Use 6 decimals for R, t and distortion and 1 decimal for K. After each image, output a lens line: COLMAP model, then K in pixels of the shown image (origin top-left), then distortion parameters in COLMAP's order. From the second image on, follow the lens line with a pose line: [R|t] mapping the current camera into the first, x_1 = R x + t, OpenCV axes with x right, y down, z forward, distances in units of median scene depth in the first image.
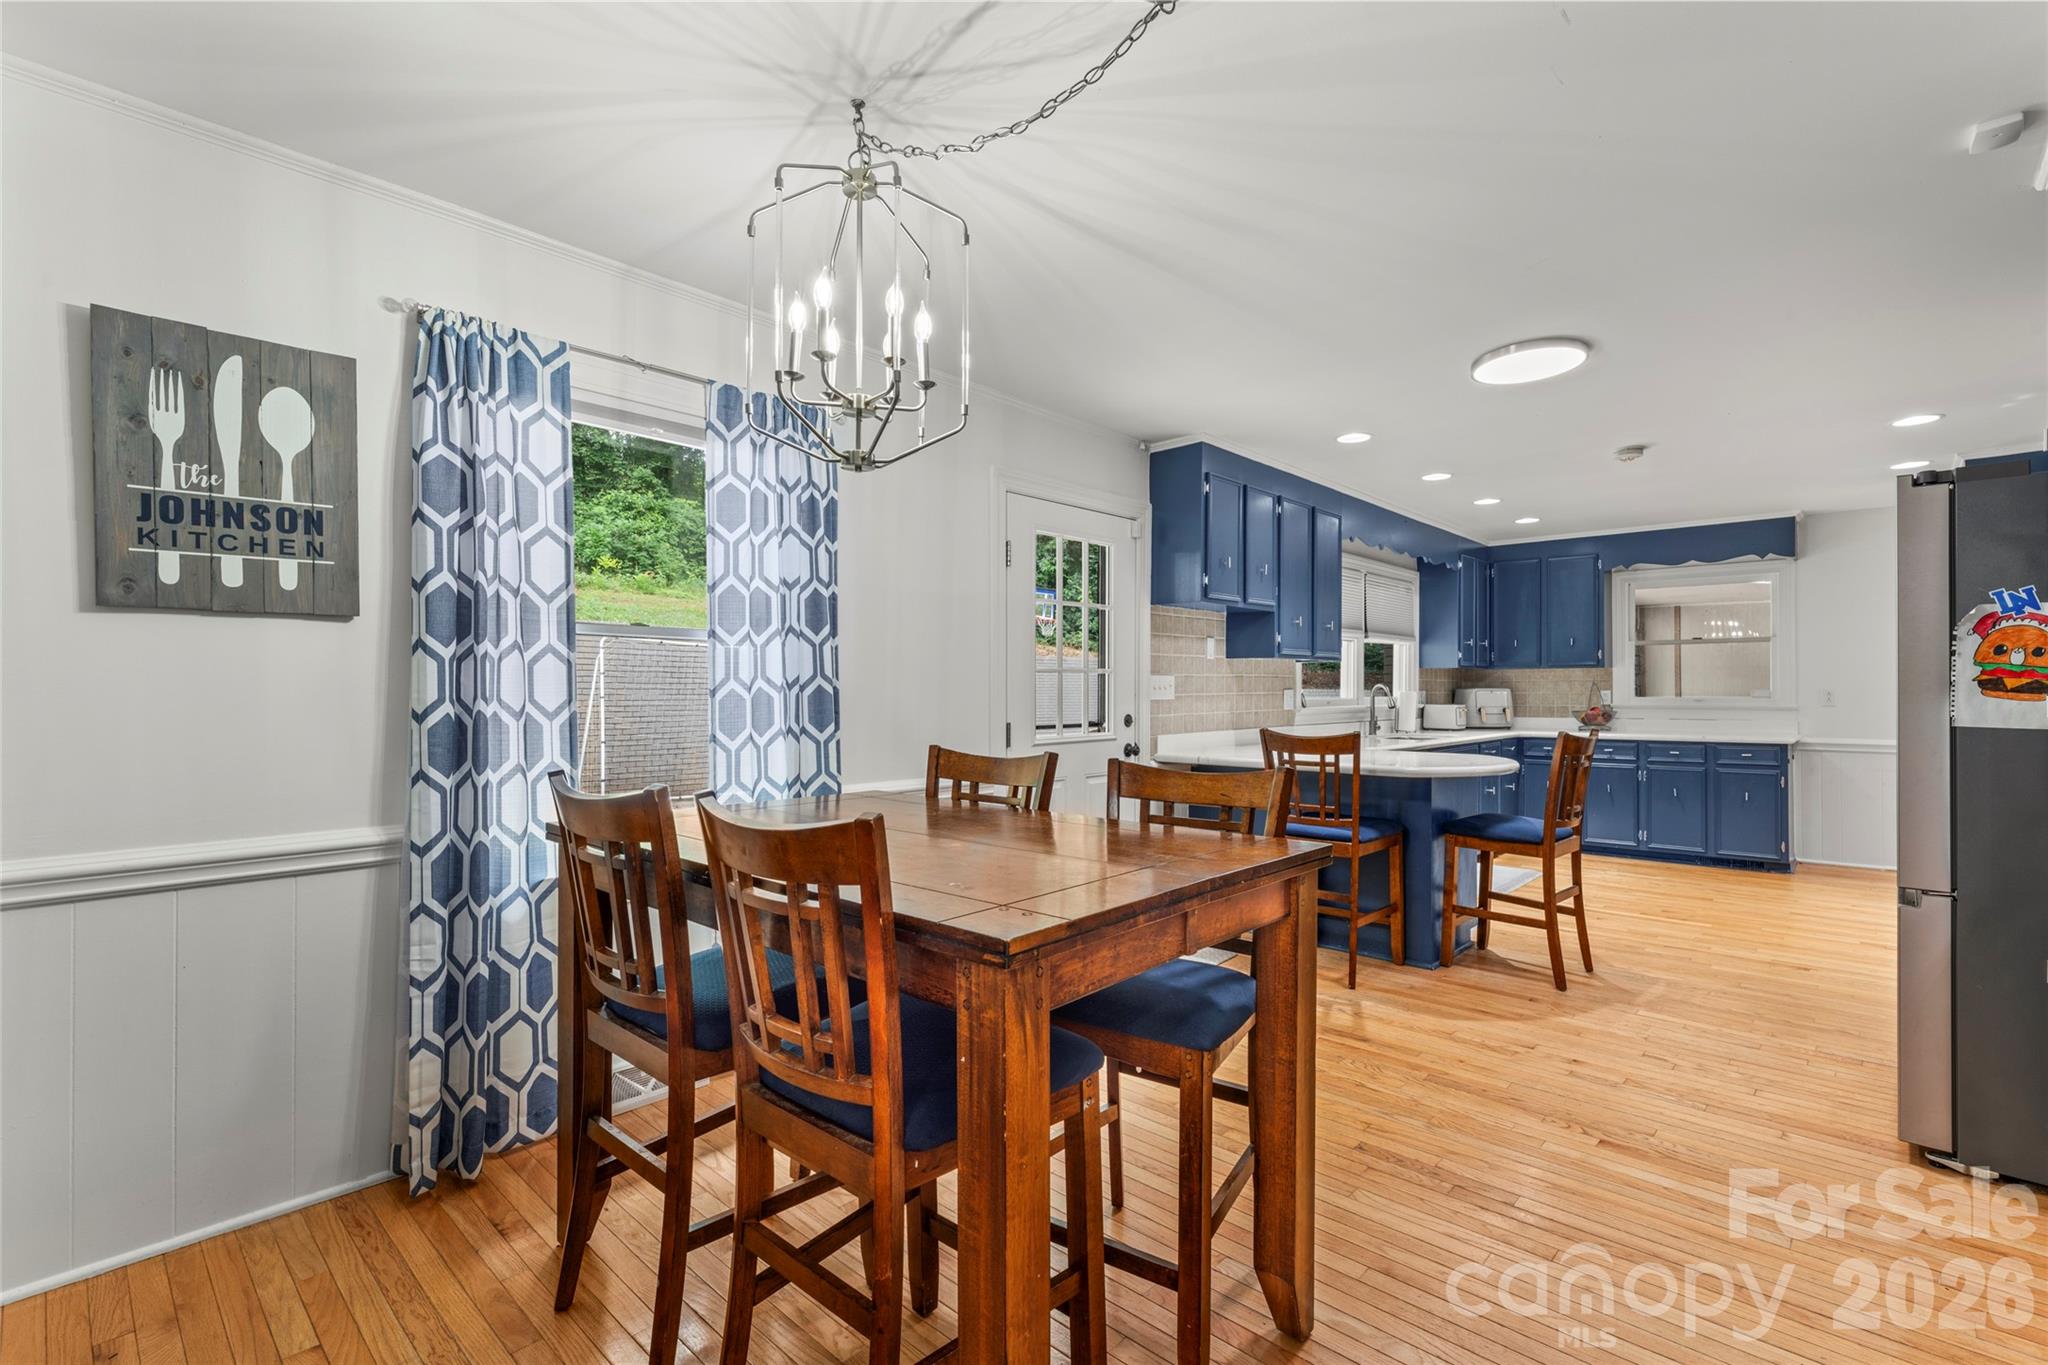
lens RADIAL K [[934.9, 0, 1023.5], [0, 934.9, 682.5], [0, 0, 1]] dist [0.000372, 0.001214]
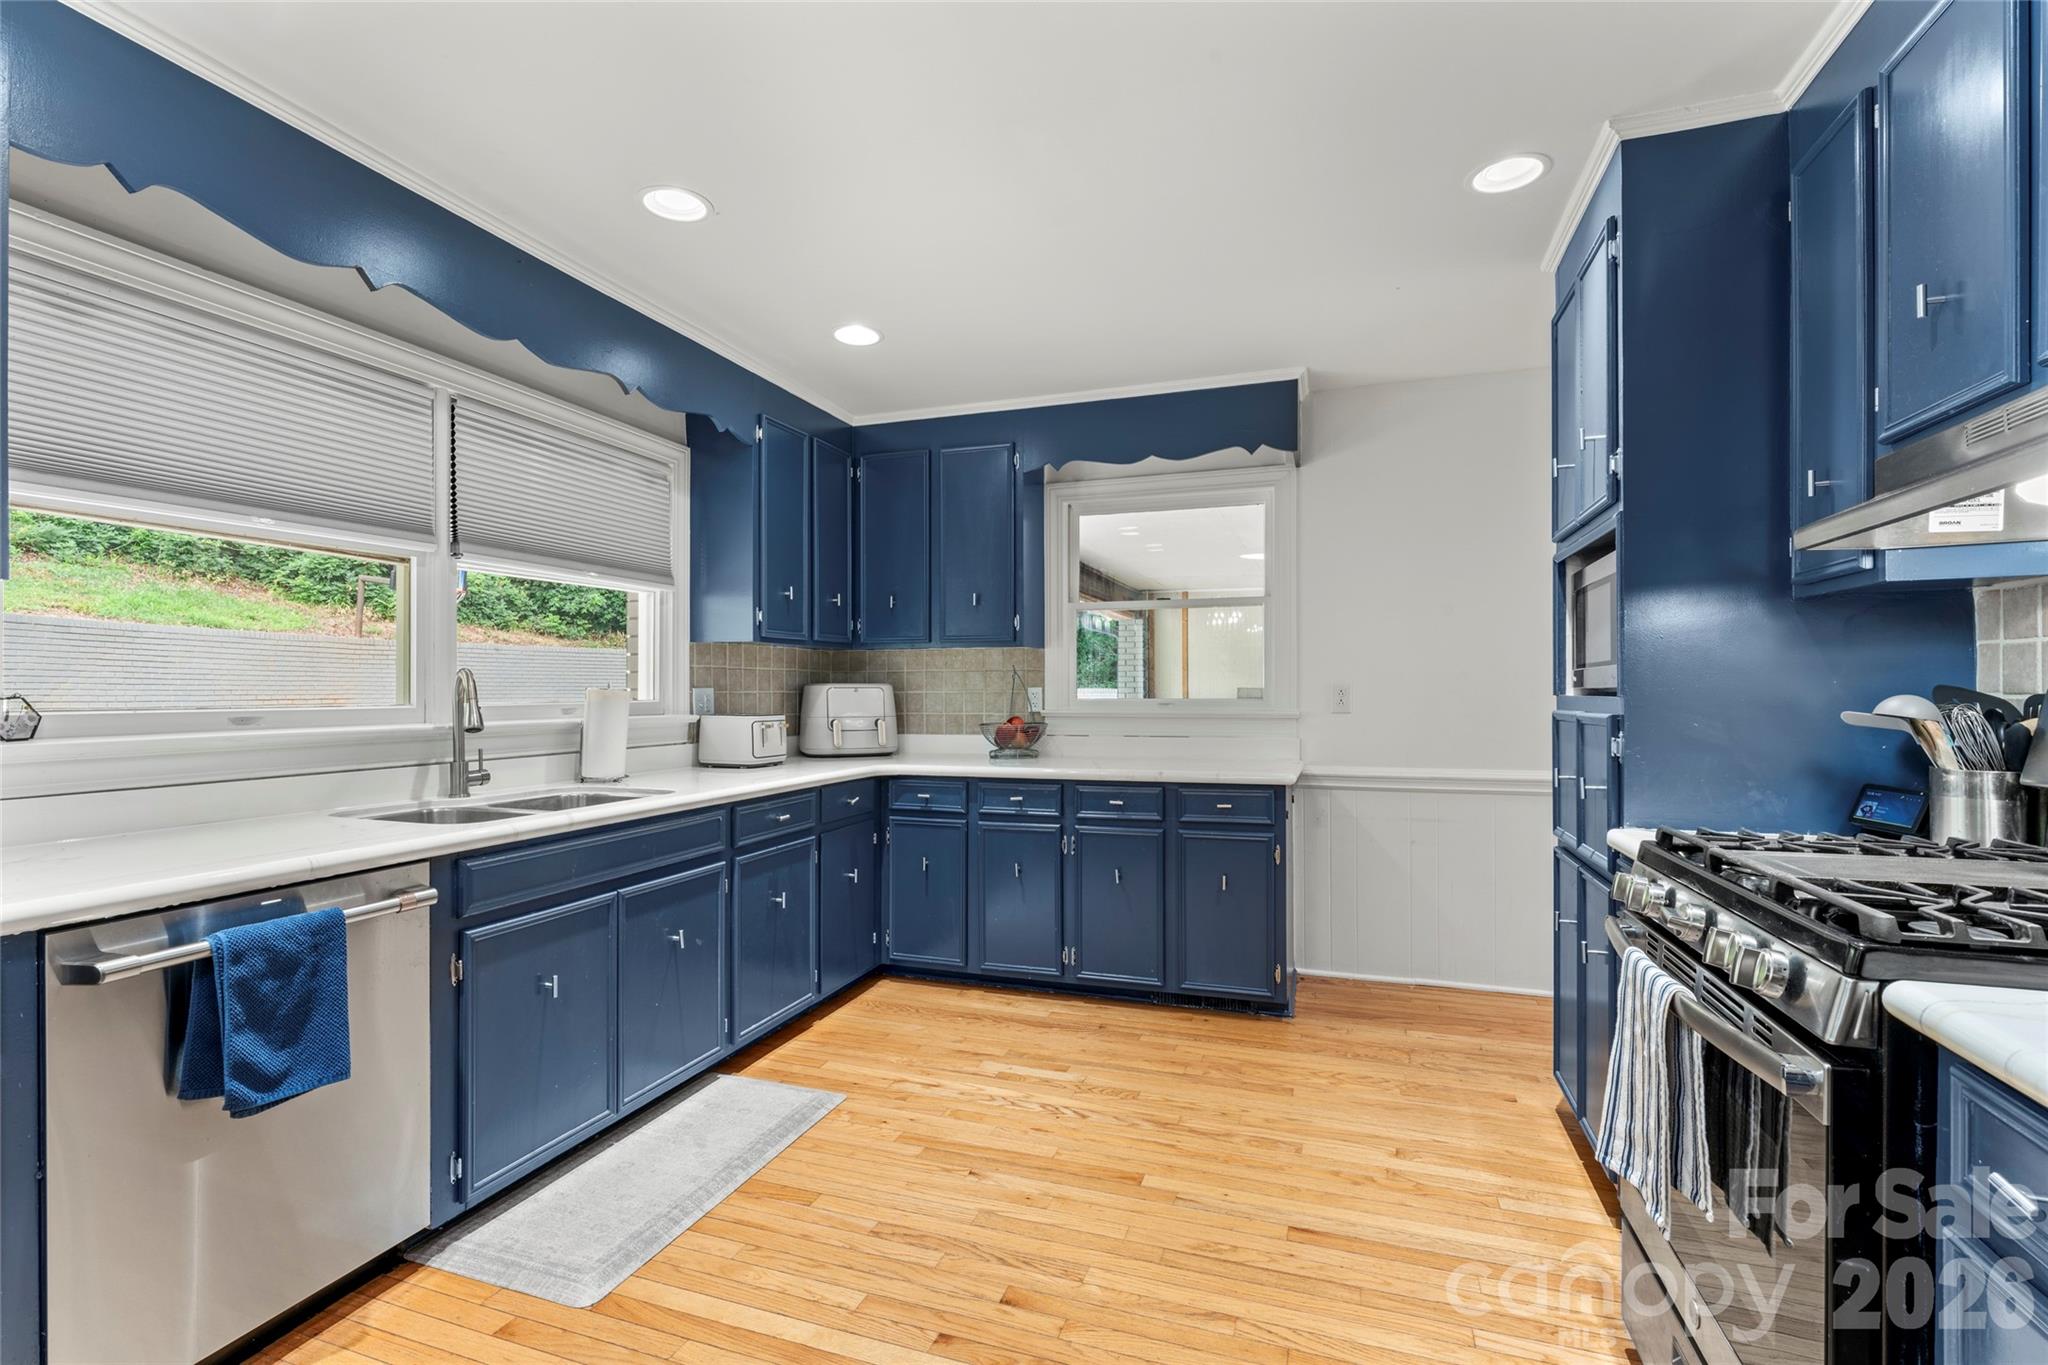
lens RADIAL K [[934.9, 0, 1036.8], [0, 934.9, 692.7], [0, 0, 1]] dist [0.000372, 0.001214]
pose [[0.911768, -0.003261, 0.410693, 0.392052], [-0.001772, 0.999928, 0.011874, 0.005055], [-0.410702, -0.011554, 0.911696, 0.478788]]
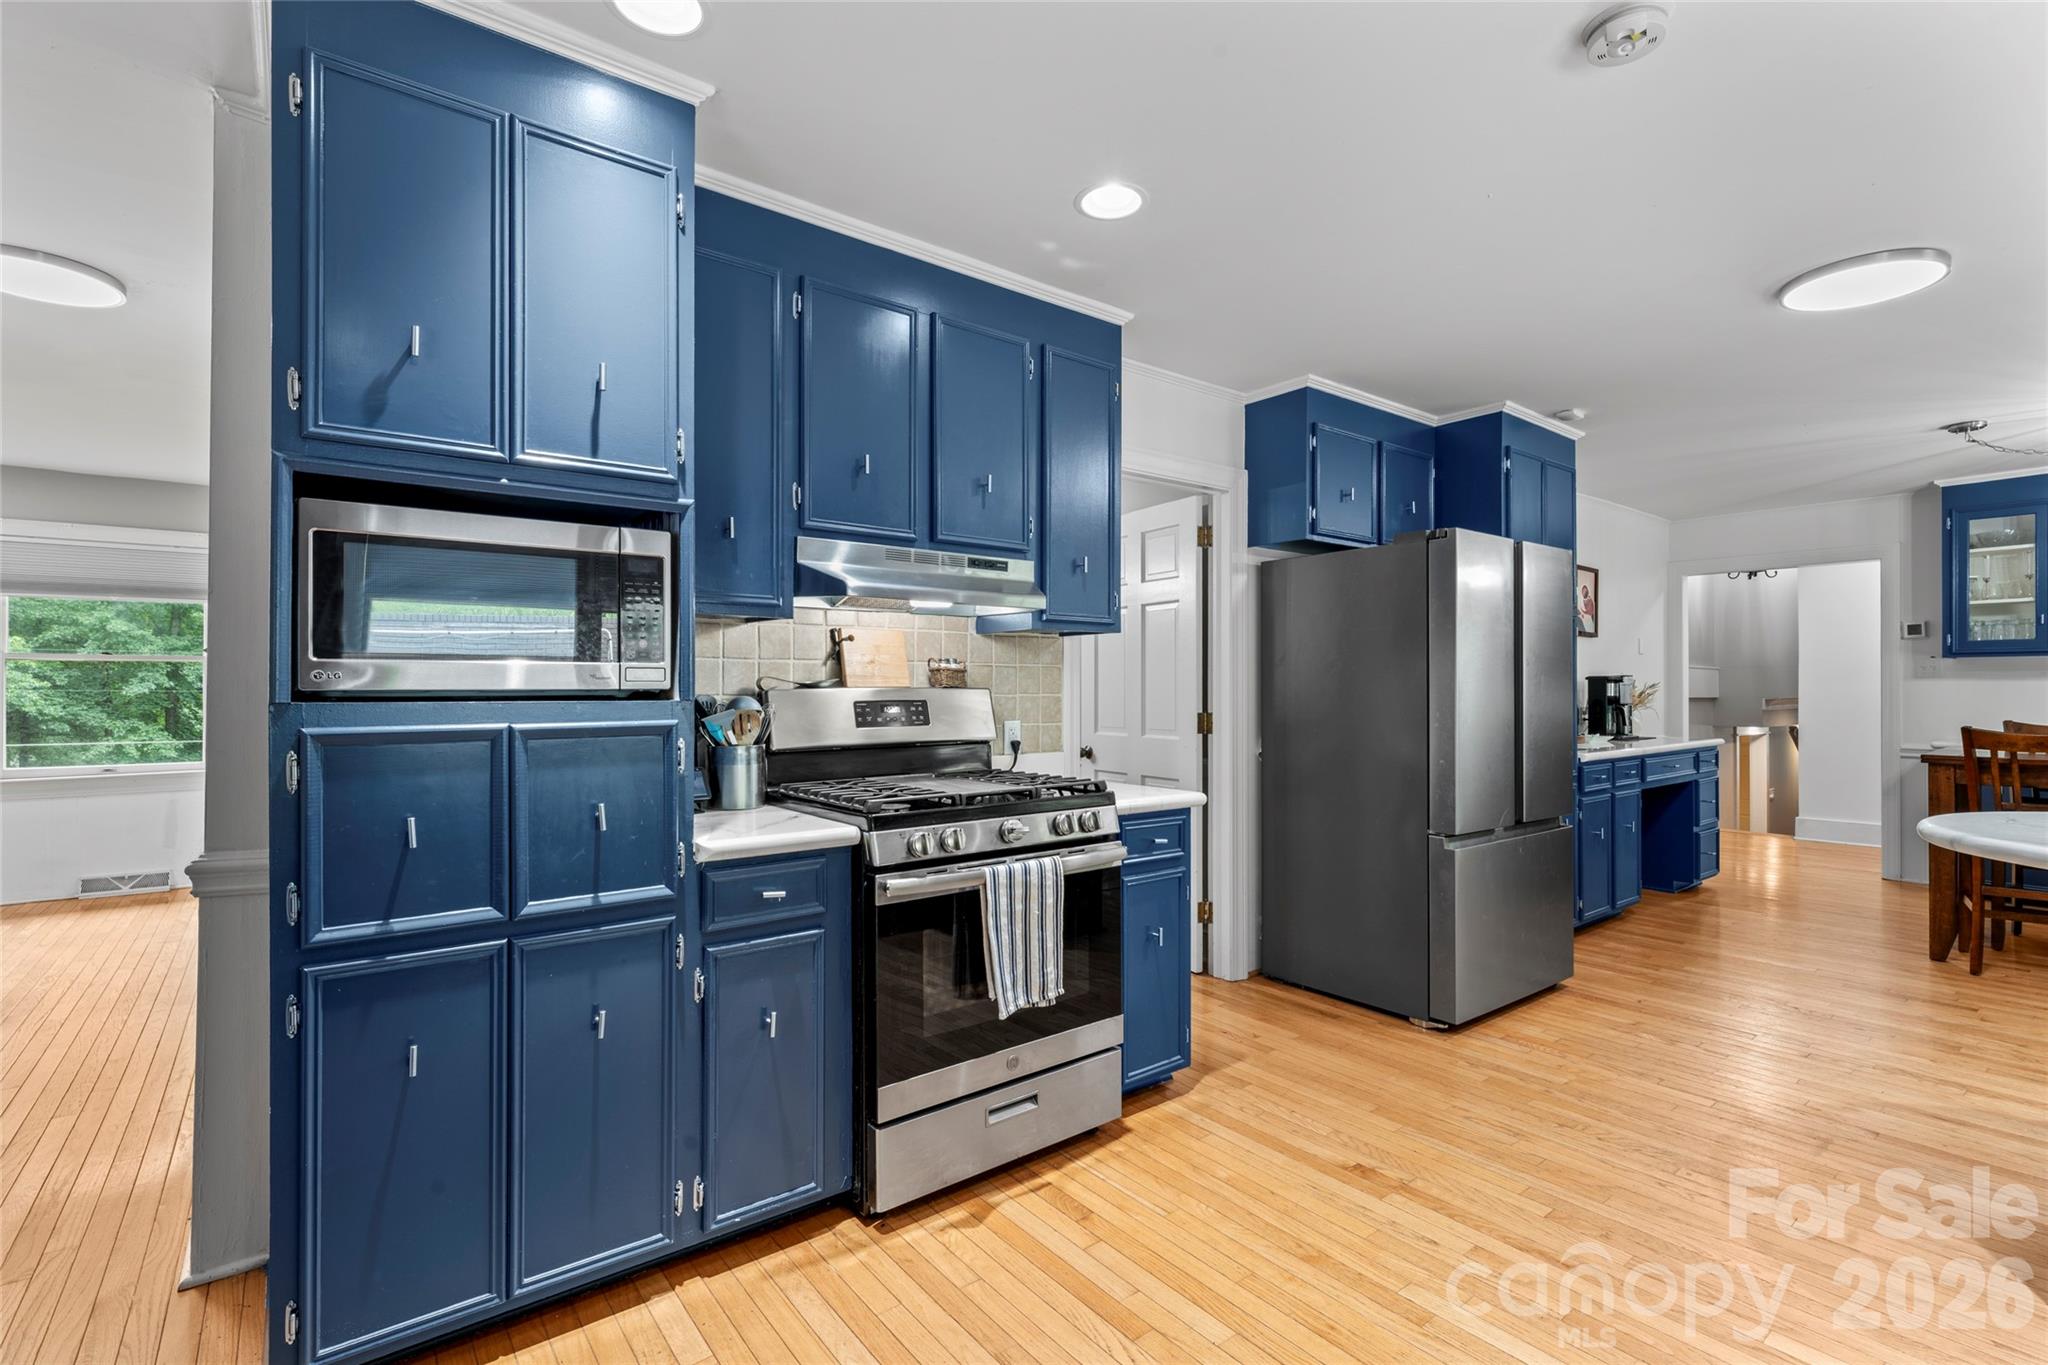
lens RADIAL K [[934.9, 0, 1019.3], [0, 934.9, 684.7], [0, 0, 1]] dist [0.000372, 0.001214]
pose [[-0.986132, -0.000019, 0.165961, 0.538877], [-0.002918, 0.999847, -0.017226, 0.009374], [-0.165936, -0.017471, -0.985982, 0.918296]]
